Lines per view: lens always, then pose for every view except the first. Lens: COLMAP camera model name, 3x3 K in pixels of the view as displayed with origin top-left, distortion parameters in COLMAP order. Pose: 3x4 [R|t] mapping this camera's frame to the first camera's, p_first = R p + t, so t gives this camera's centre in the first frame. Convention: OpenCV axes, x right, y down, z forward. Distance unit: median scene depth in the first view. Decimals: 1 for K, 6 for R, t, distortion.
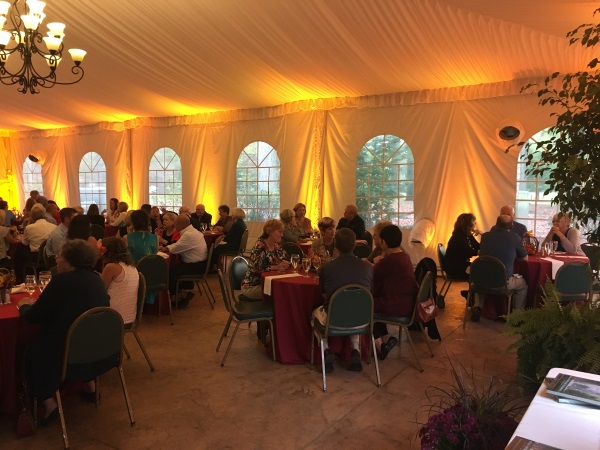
lens RADIAL K [[505.1, 0, 302.0], [0, 505.1, 222.1], [0, 0, 1]] dist [0.052859, -0.073612]
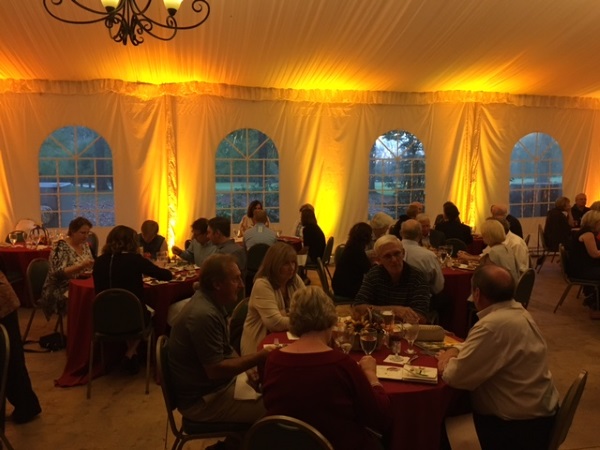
lens RADIAL K [[533.4, 0, 299.3], [0, 533.4, 226.0], [0, 0, 1]] dist [0.059023, -0.057752]
pose [[0.704875, -0.056066, 0.707112, -0.737185], [0.058621, 0.998066, 0.020699, -0.017046], [-0.706905, 0.026861, 0.706798, 0.385165]]
